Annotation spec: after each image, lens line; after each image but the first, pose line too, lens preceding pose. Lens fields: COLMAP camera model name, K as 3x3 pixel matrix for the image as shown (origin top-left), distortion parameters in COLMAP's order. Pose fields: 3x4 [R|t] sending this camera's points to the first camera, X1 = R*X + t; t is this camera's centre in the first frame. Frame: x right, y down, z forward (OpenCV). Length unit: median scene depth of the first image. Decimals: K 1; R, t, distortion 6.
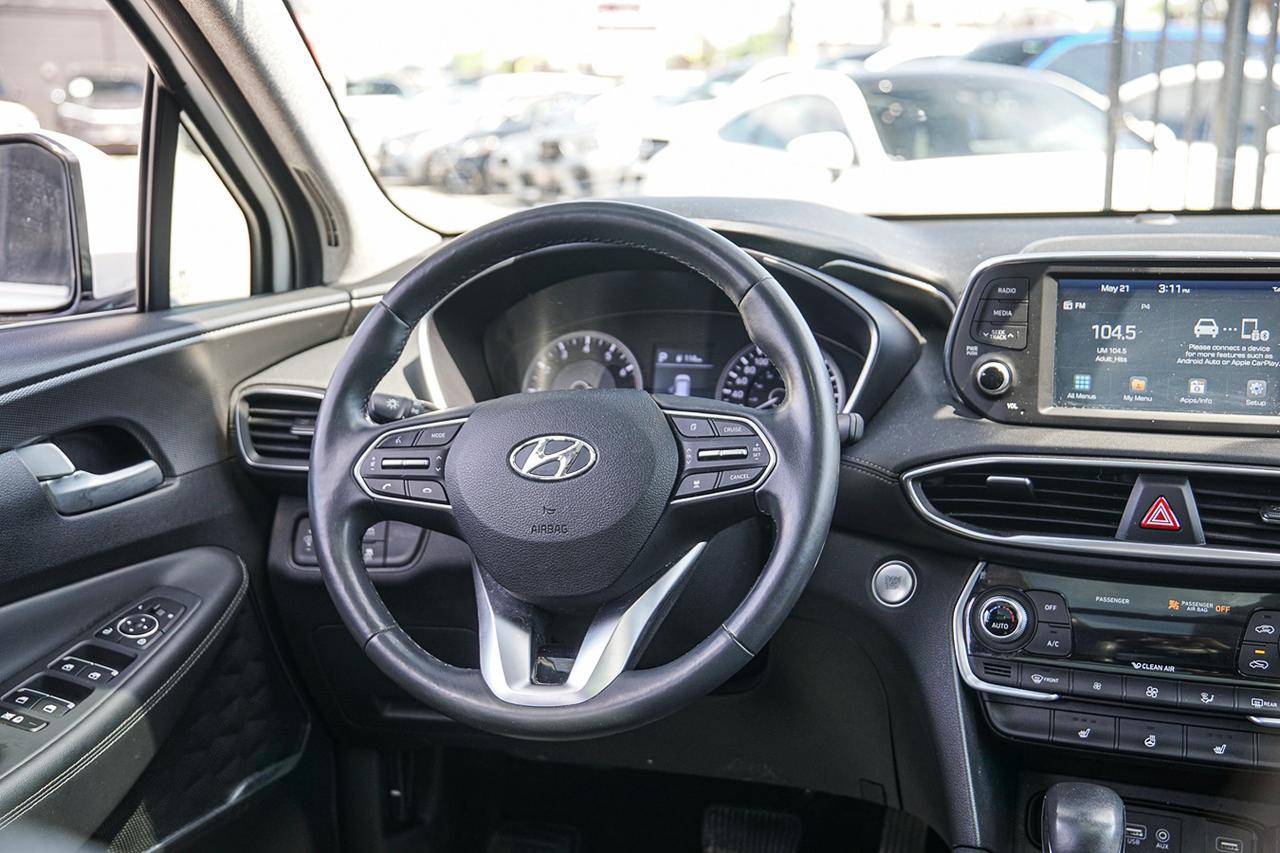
lens RADIAL K [[1540.6, 0, 630.7], [0, 1540.6, 429.0], [0, 0, 1]] dist [0.016212, 0.287873]
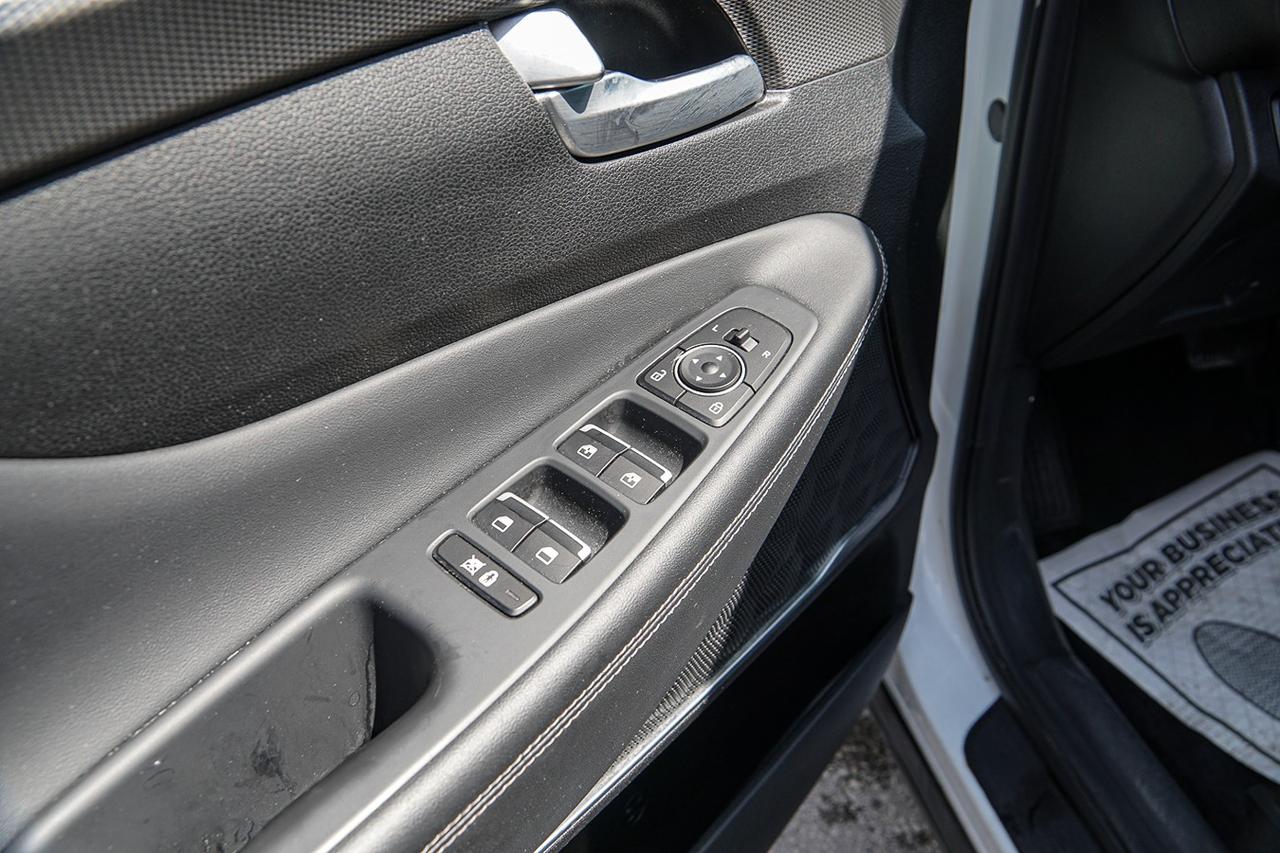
lens RADIAL K [[1003.6, 0, 630.0], [0, 1003.6, 421.1], [0, 0, 1]] dist [-0.131327, 0.103871]
pose [[0.929506, 0.158198, -0.333156, -0.229016], [-0.025313, 0.928566, 0.370302, 0.013654], [0.367939, -0.335765, 0.867112, 0.692957]]
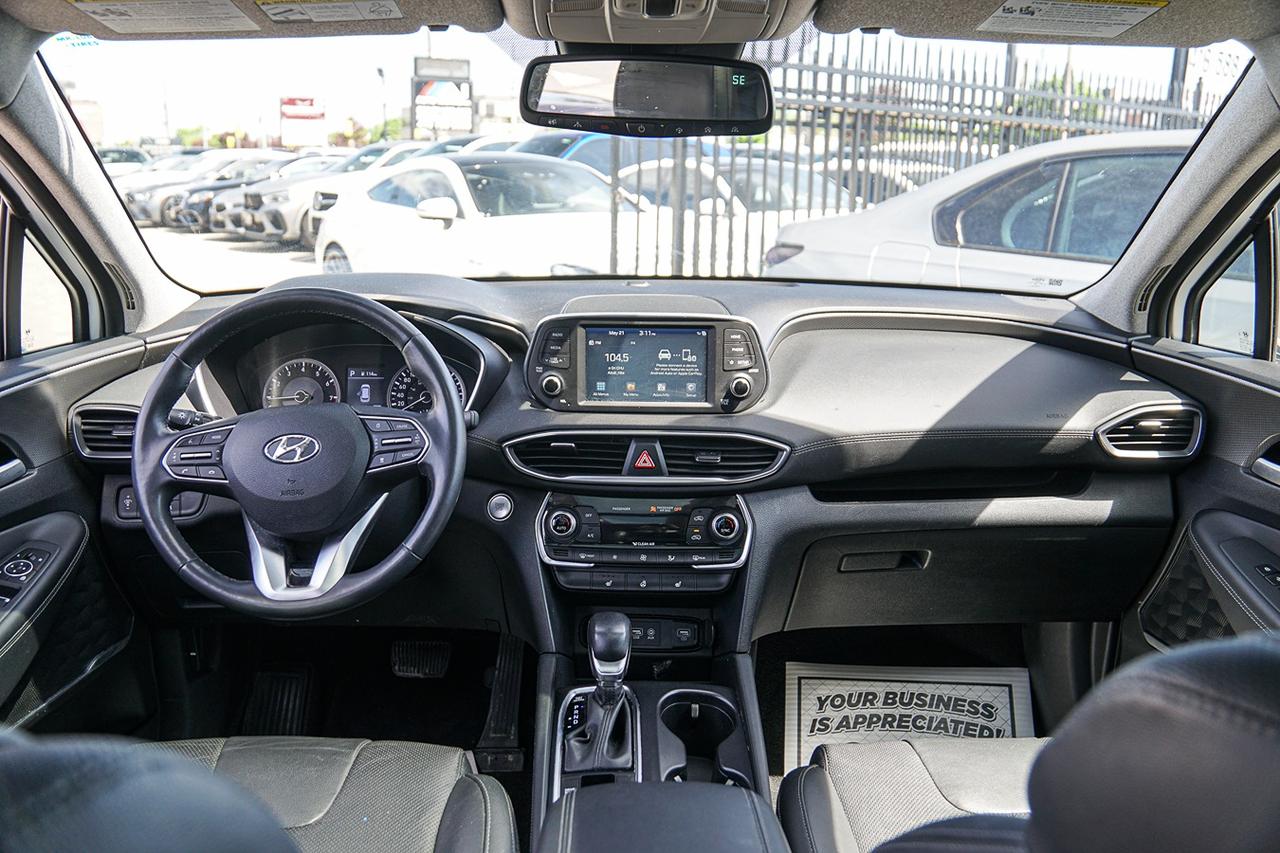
lens RADIAL K [[1003.6, 0, 630.0], [0, 1003.6, 421.1], [0, 0, 1]] dist [-0.131327, 0.103871]
pose [[0.952368, -0.050064, 0.300812, -0.021341], [0.036962, 0.998110, 0.049095, -0.044594], [-0.302701, -0.035638, 0.952419, -0.096316]]
